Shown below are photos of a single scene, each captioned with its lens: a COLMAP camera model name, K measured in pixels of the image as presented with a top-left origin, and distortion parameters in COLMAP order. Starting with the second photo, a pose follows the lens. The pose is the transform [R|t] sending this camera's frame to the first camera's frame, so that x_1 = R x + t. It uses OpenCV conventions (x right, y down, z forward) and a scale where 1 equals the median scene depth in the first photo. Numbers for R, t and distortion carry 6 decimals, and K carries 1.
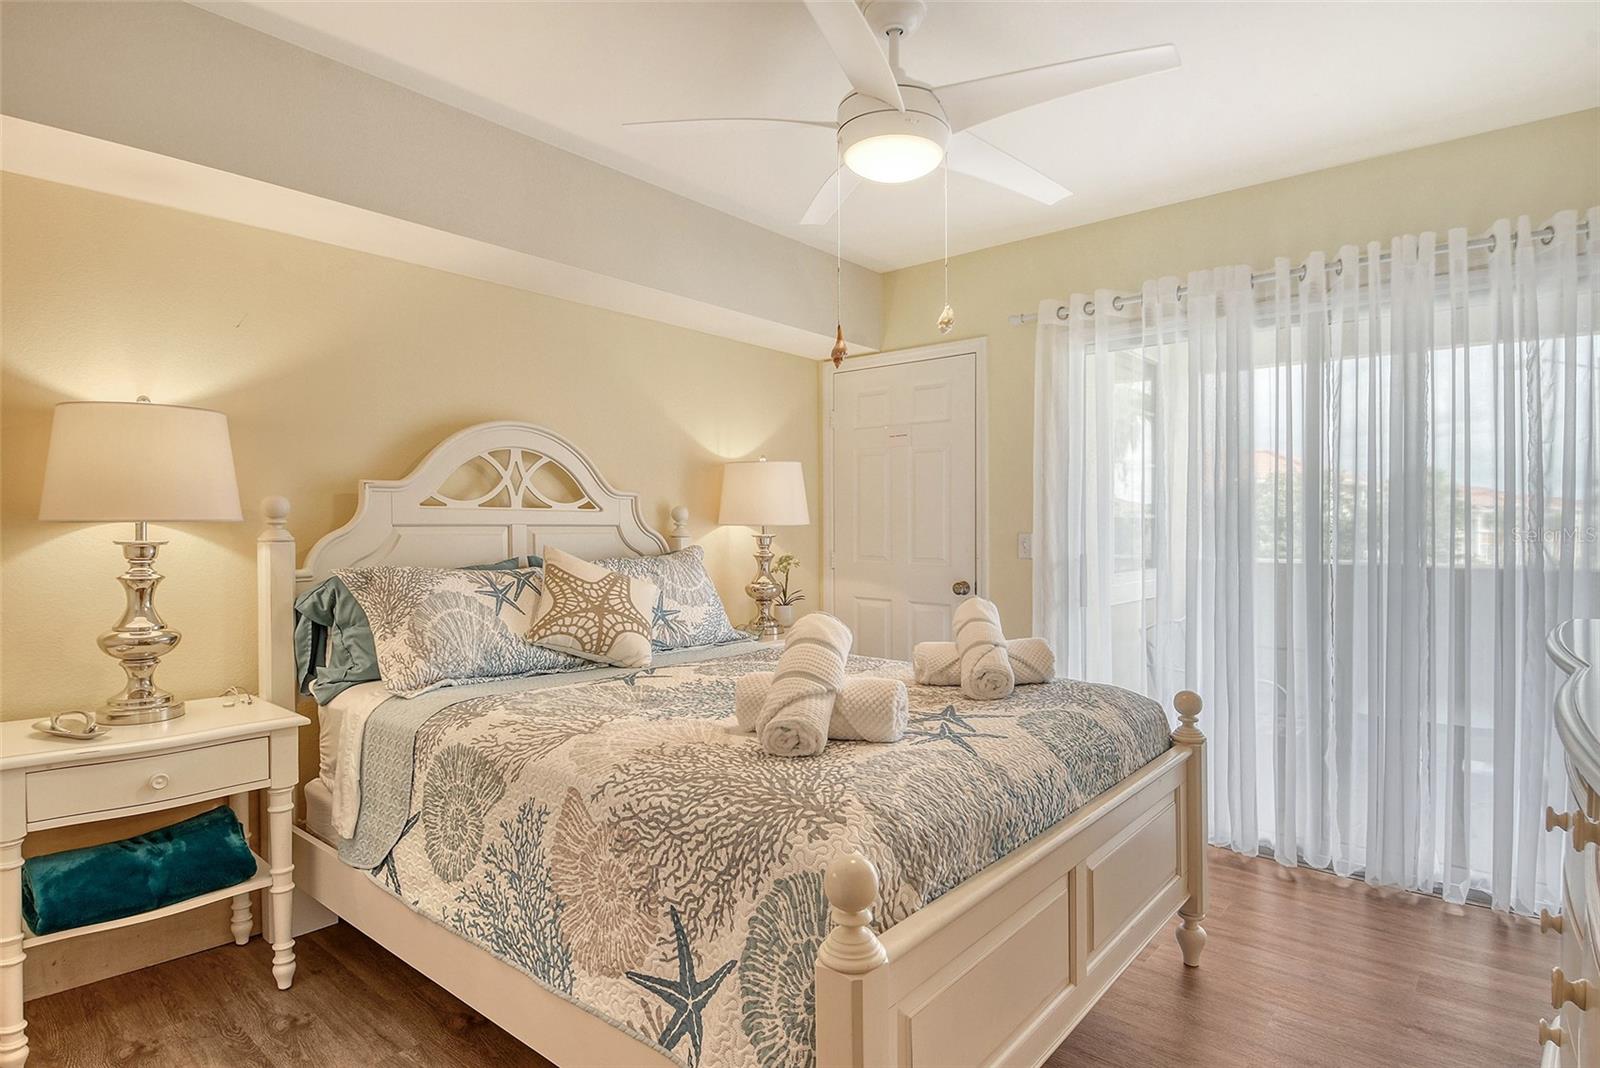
lens RADIAL K [[845.5, 0, 804.8], [0, 845.5, 531.0], [0, 0, 1]] dist [0.047117, -0.023207]
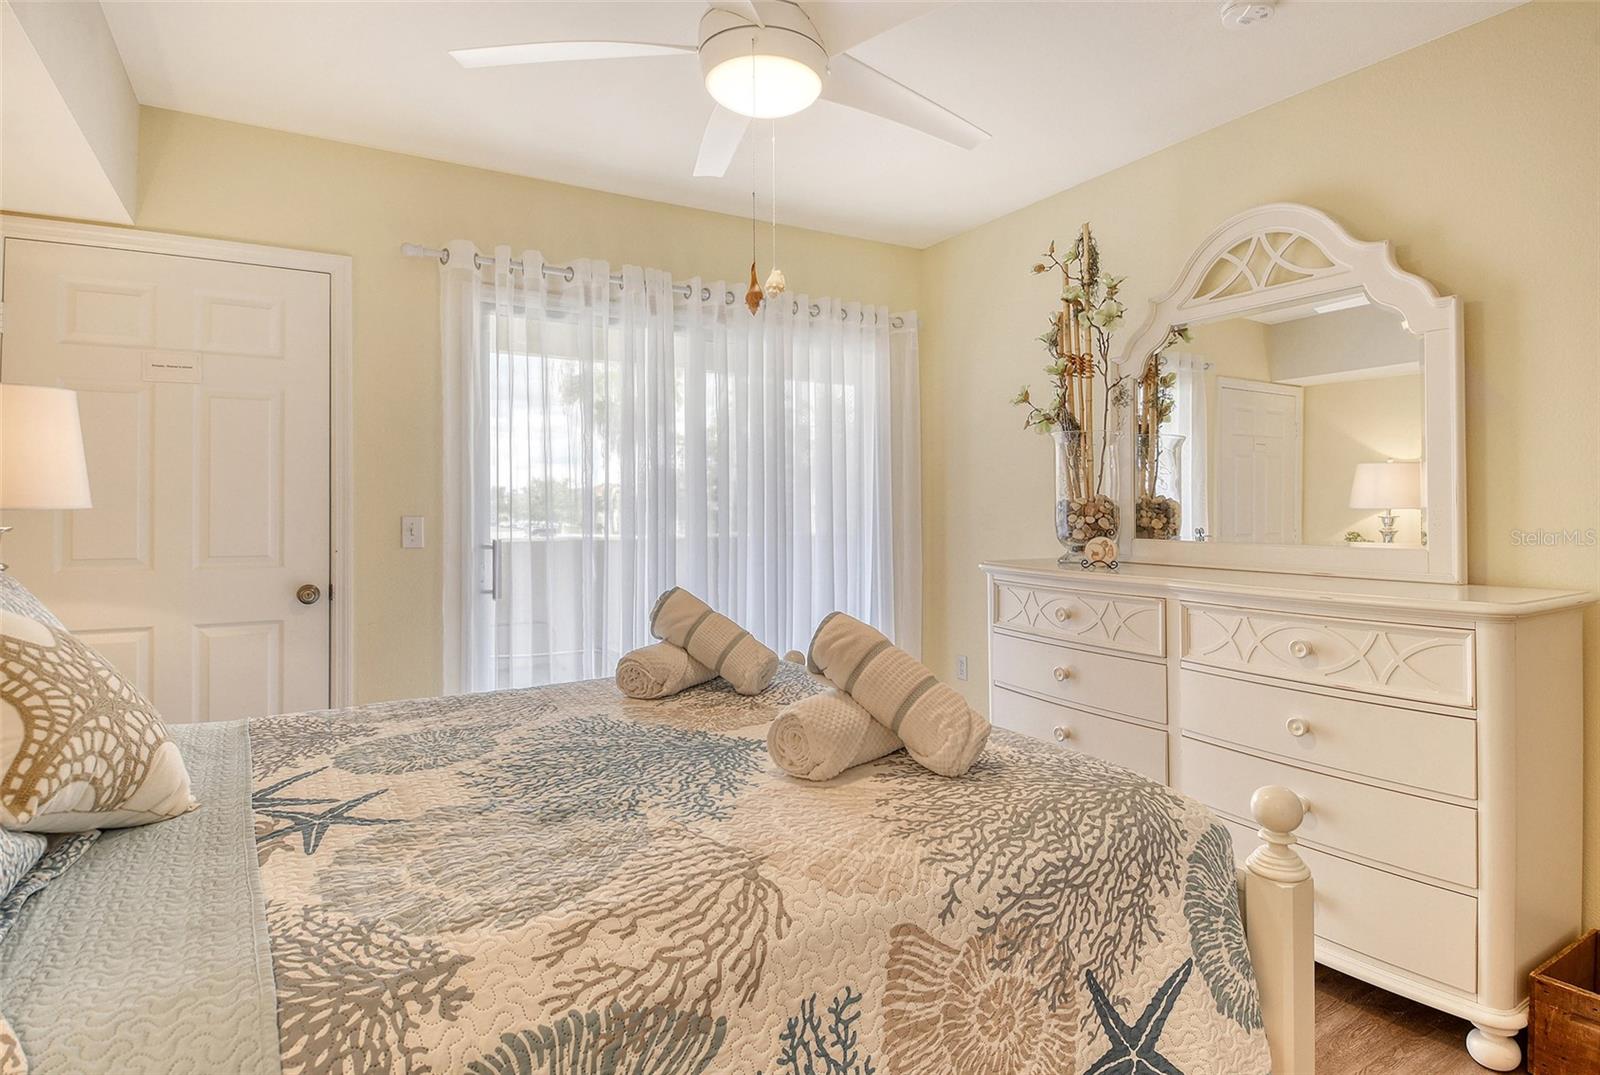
lens RADIAL K [[845.5, 0, 824.8], [0, 845.5, 502.3], [0, 0, 1]] dist [0.047117, -0.023207]
pose [[0.318540, -0.002615, 0.947906, -1.017013], [0.009623, 0.999954, -0.000475, -0.016110], [-0.947861, 0.009273, 0.318551, 0.965374]]
